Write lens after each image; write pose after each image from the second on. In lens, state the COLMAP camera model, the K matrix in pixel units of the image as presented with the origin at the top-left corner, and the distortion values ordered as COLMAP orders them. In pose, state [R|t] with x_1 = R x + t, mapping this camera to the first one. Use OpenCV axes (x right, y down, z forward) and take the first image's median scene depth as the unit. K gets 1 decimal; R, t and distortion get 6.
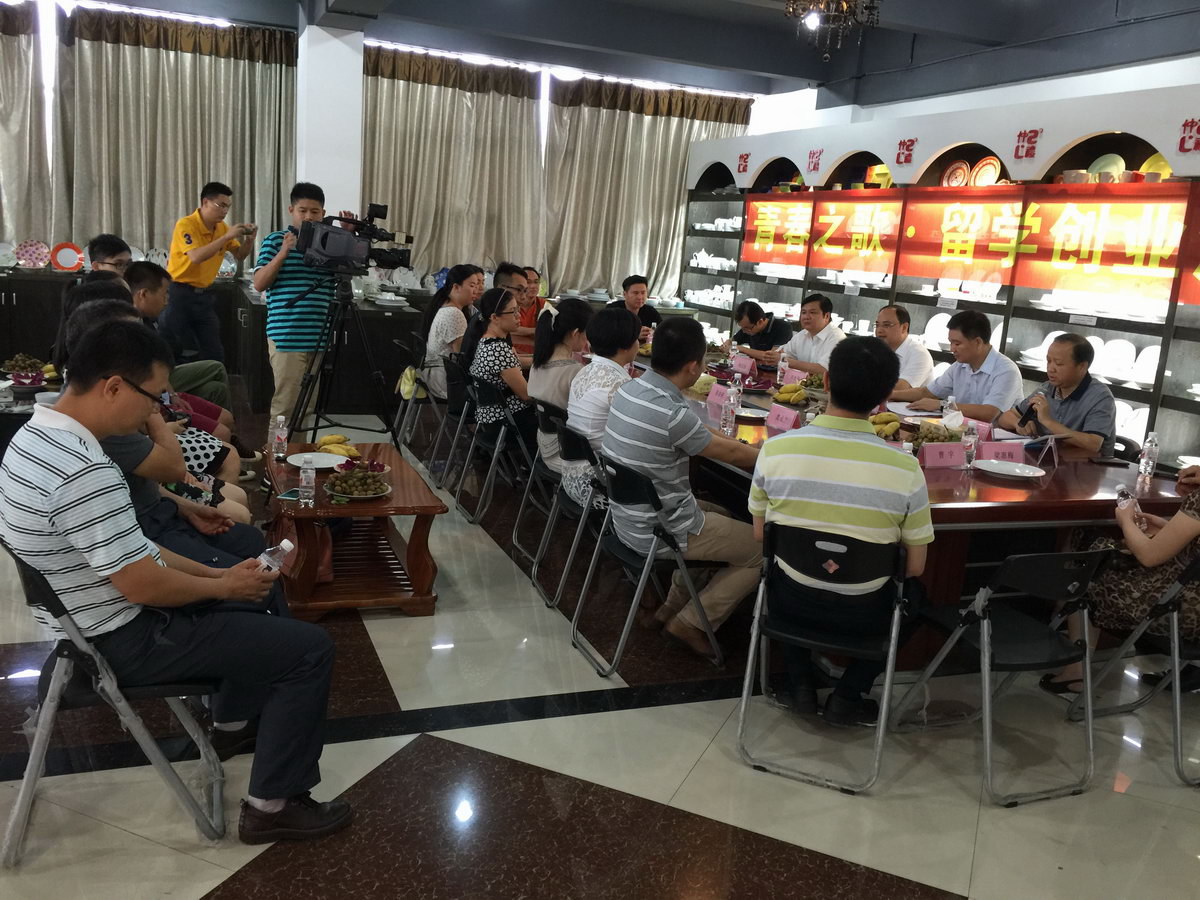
lens RADIAL K [[1031.8, 0, 603.4], [0, 1031.8, 440.3], [0, 0, 1]] dist [0.085970, -0.117054]
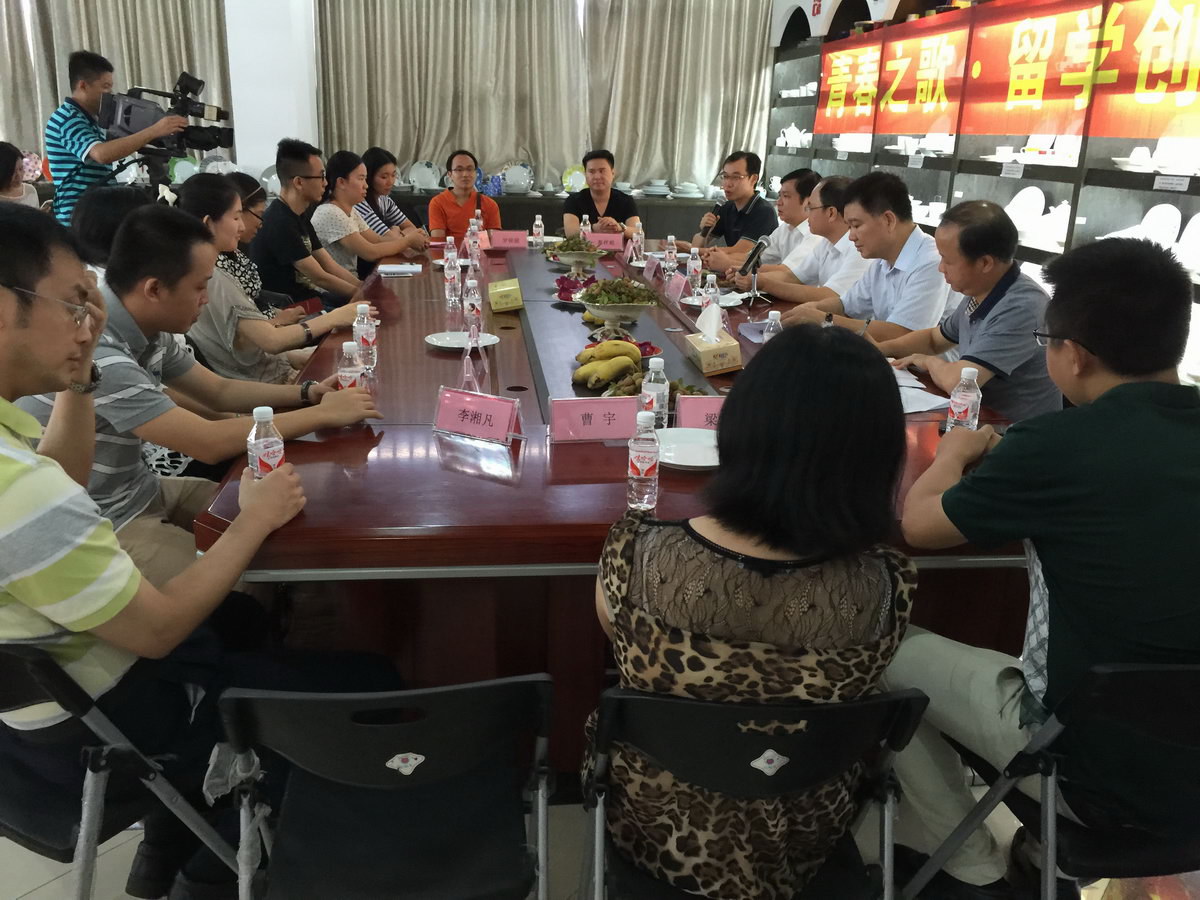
lens RADIAL K [[1031.8, 0, 596.4], [0, 1031.8, 450.1], [0, 0, 1]] dist [0.085970, -0.117054]
pose [[0.965257, 0.021741, -0.260398, 0.227221], [0.002817, 0.995609, 0.093569, -0.010838], [0.261289, -0.091051, 0.960957, 0.219902]]
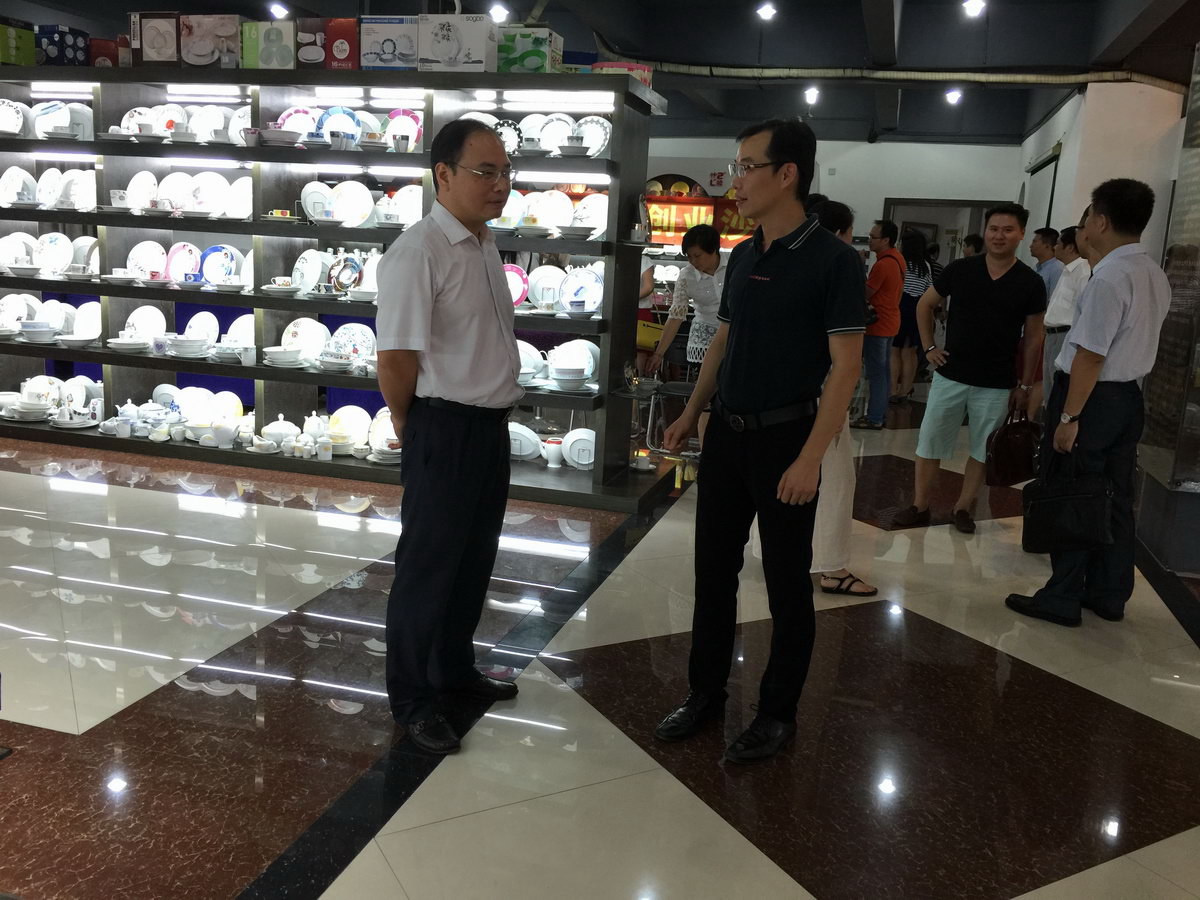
lens RADIAL K [[1031.8, 0, 582.9], [0, 1031.8, 449.2], [0, 0, 1]] dist [0.085970, -0.117054]
pose [[0.619732, -0.197028, 0.759679, -1.118103], [0.148413, 0.979930, 0.133079, -0.026974], [-0.770653, 0.030273, 0.636536, -0.207309]]
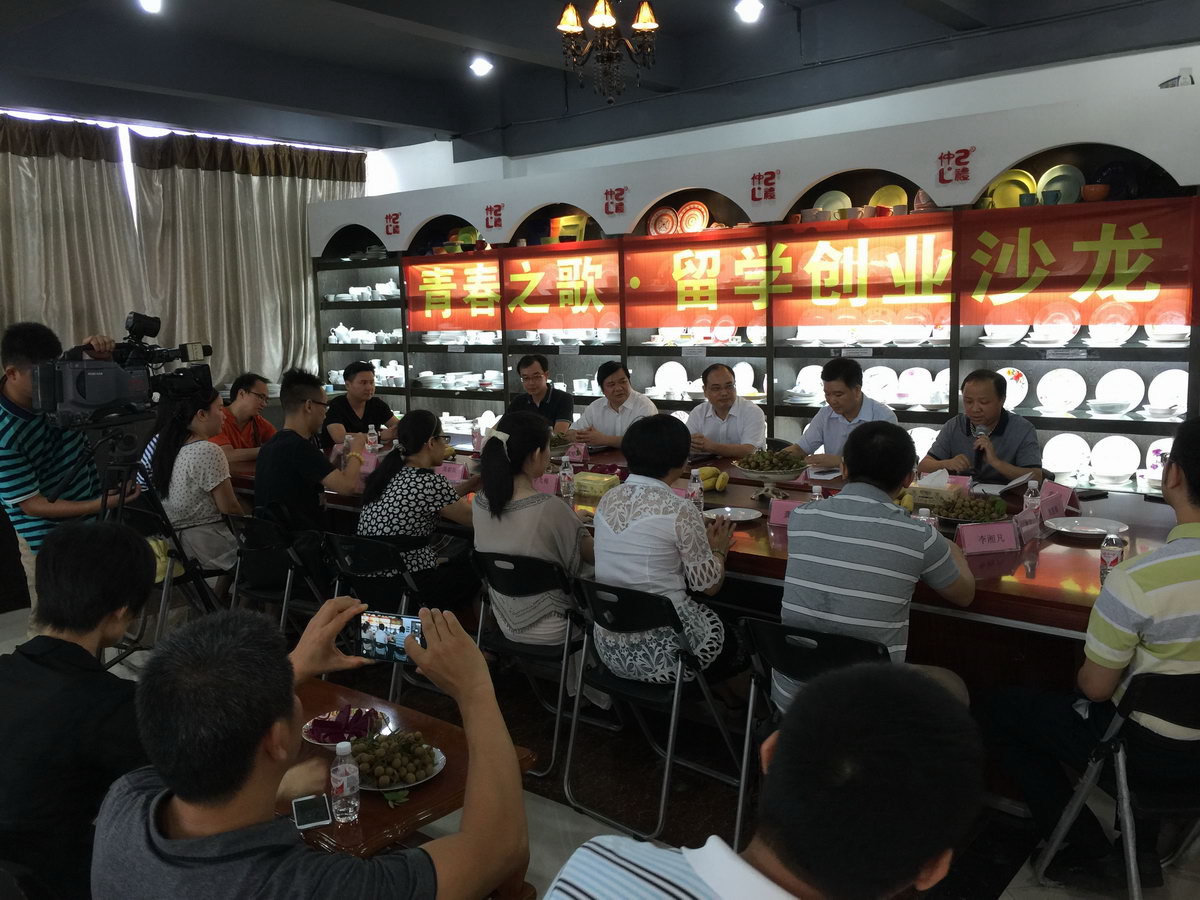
lens RADIAL K [[1031.8, 0, 599.1], [0, 1031.8, 439.3], [0, 0, 1]] dist [0.085970, -0.117054]
pose [[0.869860, -0.166255, 0.464438, -0.190072], [0.189189, 0.981937, -0.002833, -0.059997], [-0.455578, 0.090331, 0.885601, 0.178848]]
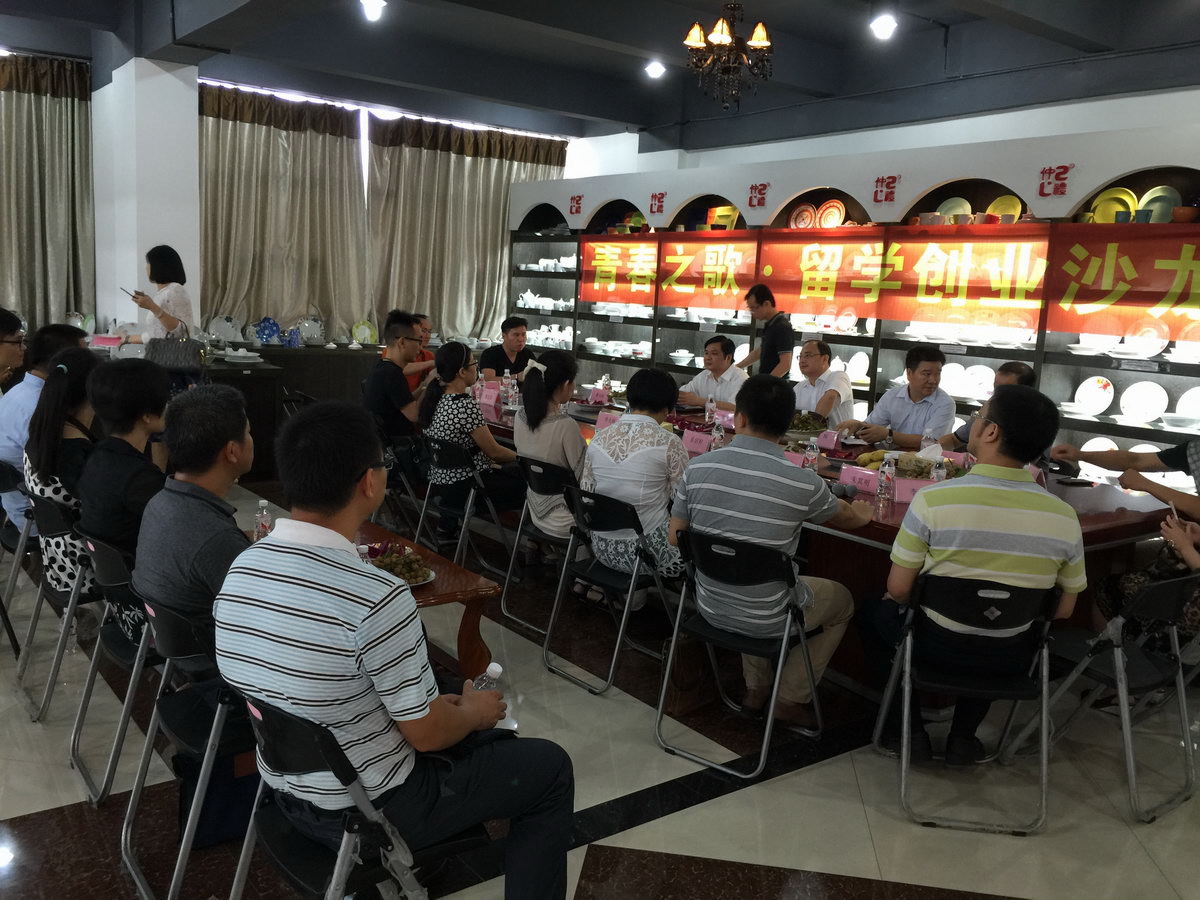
lens RADIAL K [[1031.8, 0, 601.1], [0, 1031.8, 438.5], [0, 0, 1]] dist [0.085970, -0.117054]
pose [[0.963510, -0.065361, 0.259571, -0.143310], [0.073905, 0.996993, -0.023285, -0.018792], [-0.257268, 0.041619, 0.965443, 0.039289]]
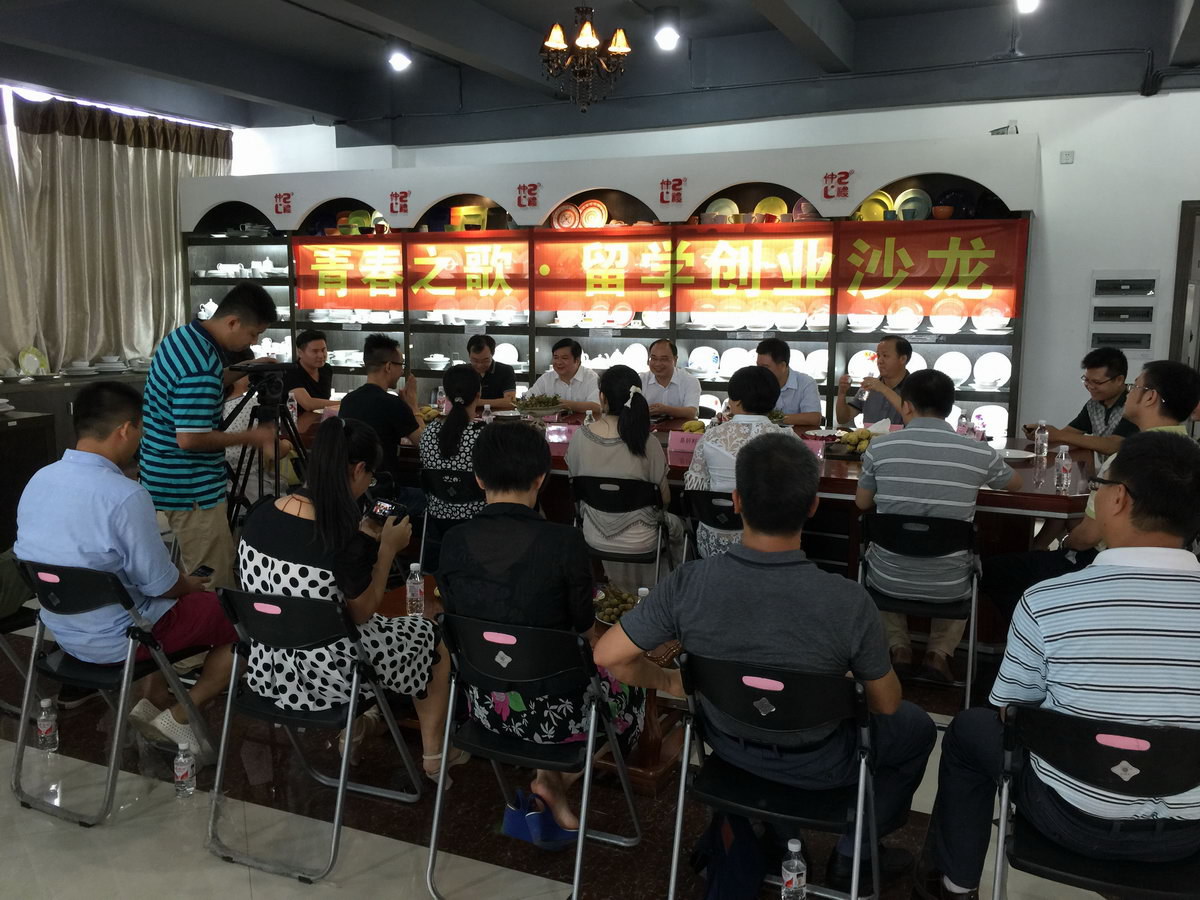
lens RADIAL K [[1031.8, 0, 601.2], [0, 1031.8, 445.3], [0, 0, 1]] dist [0.085970, -0.117054]
pose [[0.716177, -0.173914, 0.675903, -0.392503], [0.185768, 0.981020, 0.055585, -0.069488], [-0.672741, 0.085752, 0.734892, 0.190546]]
